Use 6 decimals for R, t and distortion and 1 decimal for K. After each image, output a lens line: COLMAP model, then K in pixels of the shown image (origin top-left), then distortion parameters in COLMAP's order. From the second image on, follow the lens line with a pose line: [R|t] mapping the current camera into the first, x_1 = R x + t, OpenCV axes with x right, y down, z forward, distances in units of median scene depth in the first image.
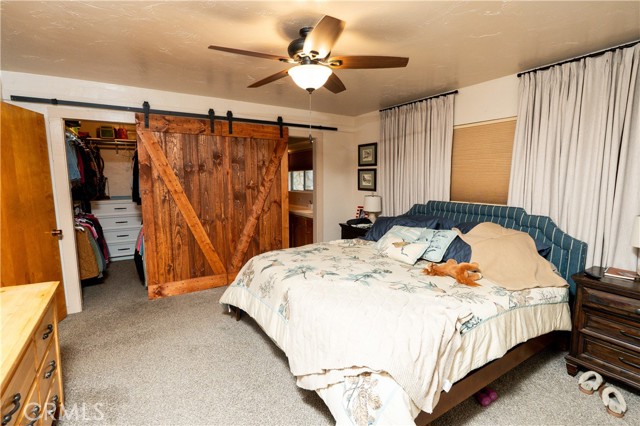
lens RADIAL K [[293.8, 0, 321.5], [0, 293.8, 215.0], [0, 0, 1]] dist [-0.007740, 0.002439]
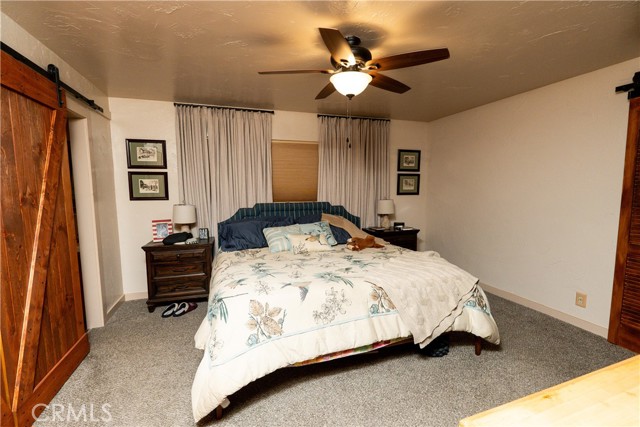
lens RADIAL K [[293.8, 0, 319.0], [0, 293.8, 211.9], [0, 0, 1]] dist [-0.007740, 0.002439]
pose [[0.233077, -0.086970, 0.968561, -0.803311], [0.128767, 0.989983, 0.057907, -0.065549], [-0.963895, 0.111222, 0.241941, 0.644193]]
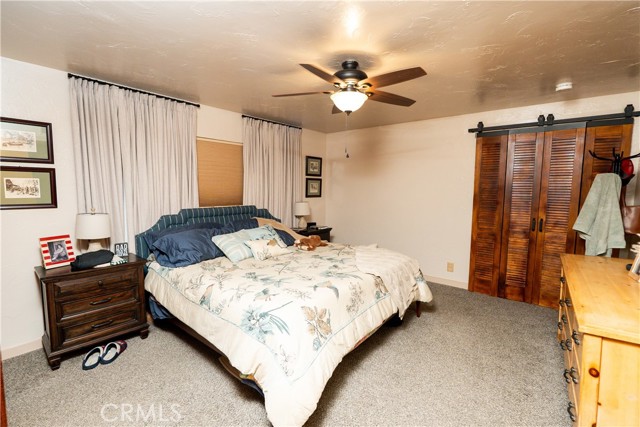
lens RADIAL K [[293.8, 0, 321.2], [0, 293.8, 212.3], [0, 0, 1]] dist [-0.007740, 0.002439]
pose [[-0.321868, -0.083665, 0.943081, -0.830721], [0.113443, 0.985504, 0.126146, -0.135271], [-0.939964, 0.147588, -0.307711, 1.095029]]
